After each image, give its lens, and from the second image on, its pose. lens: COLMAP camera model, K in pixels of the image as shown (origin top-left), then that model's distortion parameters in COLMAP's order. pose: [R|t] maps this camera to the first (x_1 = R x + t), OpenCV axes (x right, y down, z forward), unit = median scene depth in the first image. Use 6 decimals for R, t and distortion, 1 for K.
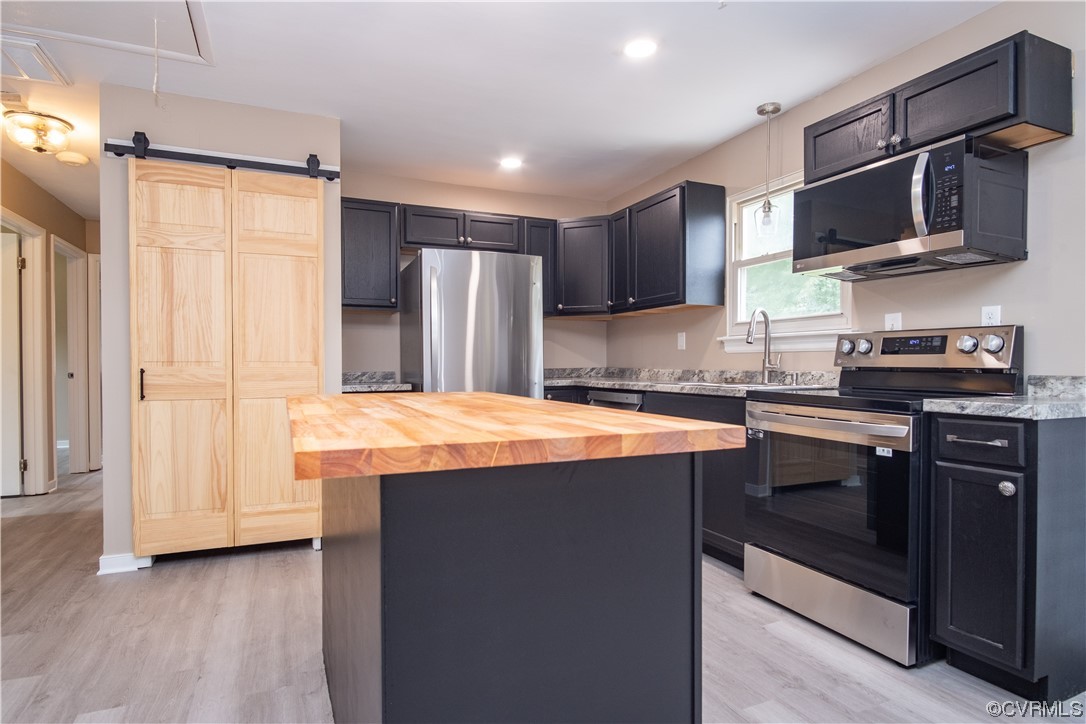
lens RADIAL K [[584.2, 0, 540.3], [0, 584.2, 369.7], [0, 0, 1]] dist [-0.010202, 0.001708]
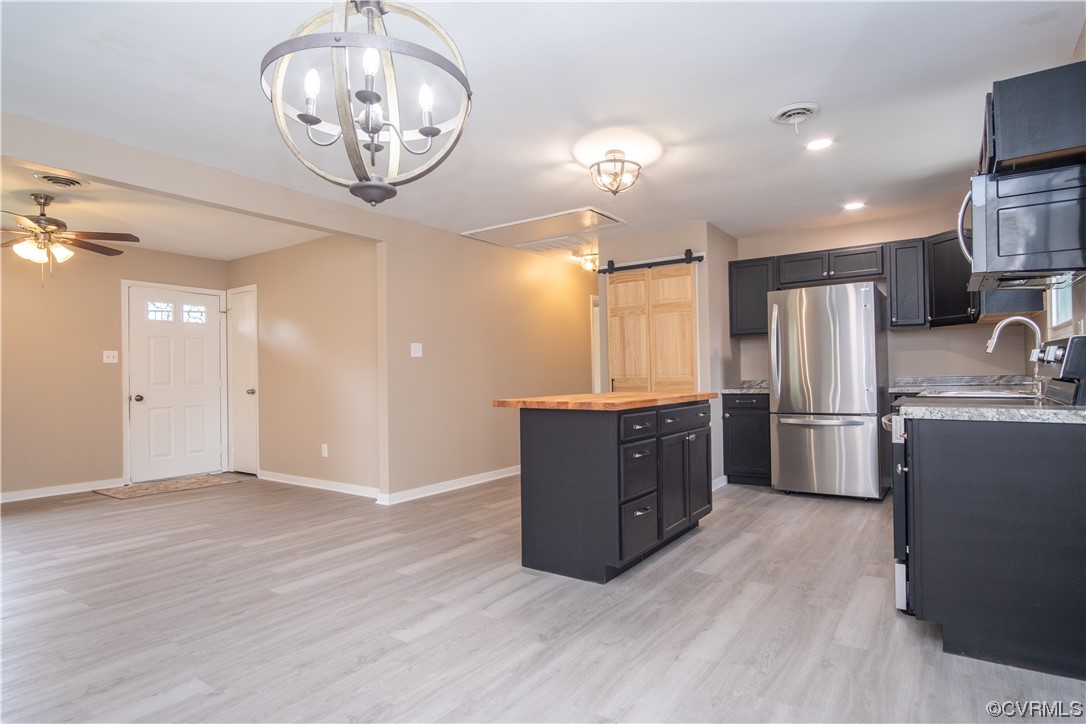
lens RADIAL K [[584.2, 0, 539.2], [0, 584.2, 365.6], [0, 0, 1]] dist [-0.010202, 0.001708]
pose [[0.511140, -0.021131, -0.859238, 0.854827], [0.005236, 0.999756, -0.021472, -0.004825], [0.859482, 0.006476, 0.511126, -0.223268]]
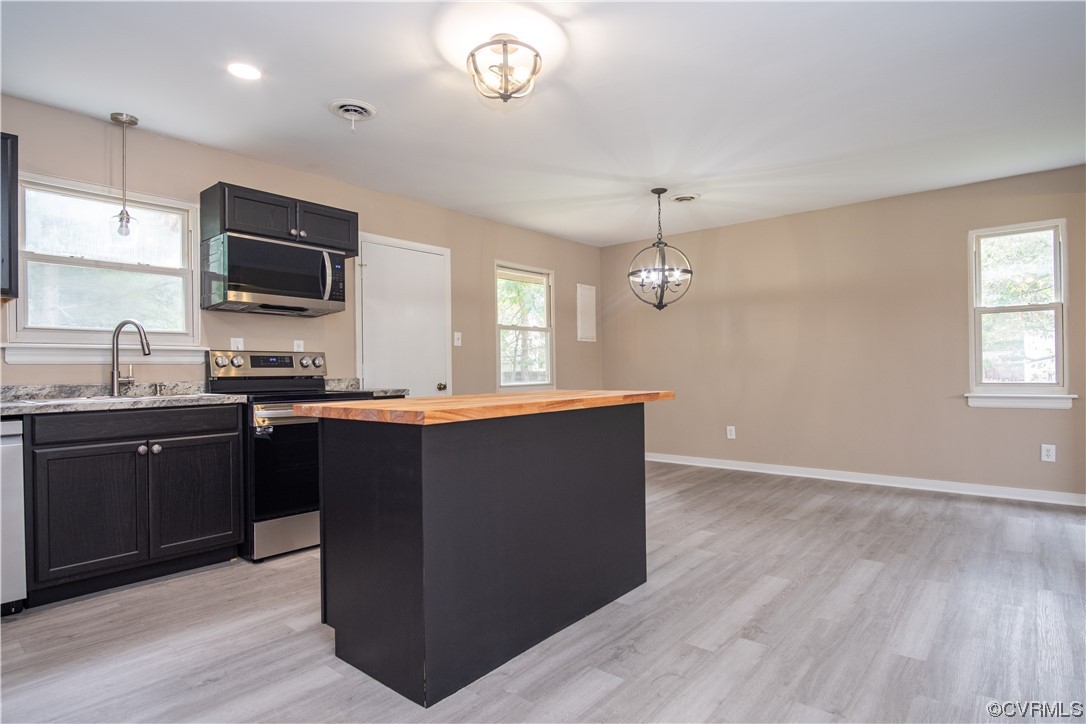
lens RADIAL K [[584.2, 0, 544.0], [0, 584.2, 363.6], [0, 0, 1]] dist [-0.010202, 0.001708]
pose [[-0.438822, 0.015740, 0.898436, -0.852730], [0.022573, 0.999724, -0.006489, -0.008856], [-0.898290, 0.017433, -0.439057, 0.846499]]
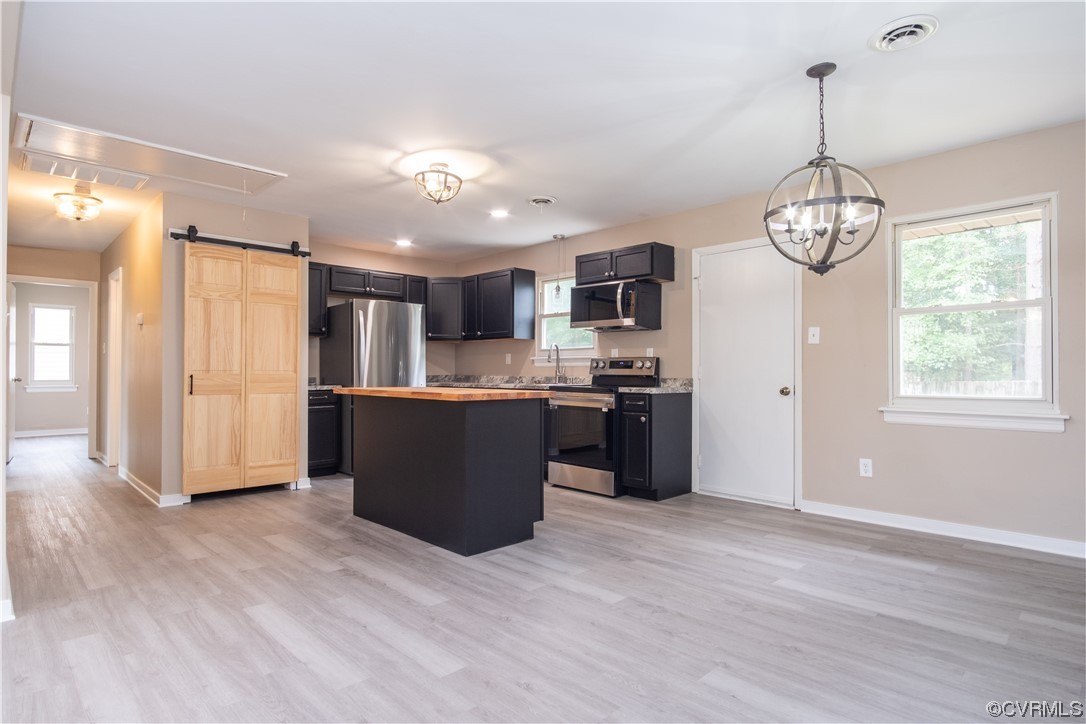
lens RADIAL K [[584.2, 0, 543.9], [0, 584.2, 369.4], [0, 0, 1]] dist [-0.010202, 0.001708]
pose [[0.936361, 0.005041, 0.351003, -0.325777], [0.000082, 0.999894, -0.014578, 0.006529], [-0.351039, 0.013679, 0.936261, -0.773980]]
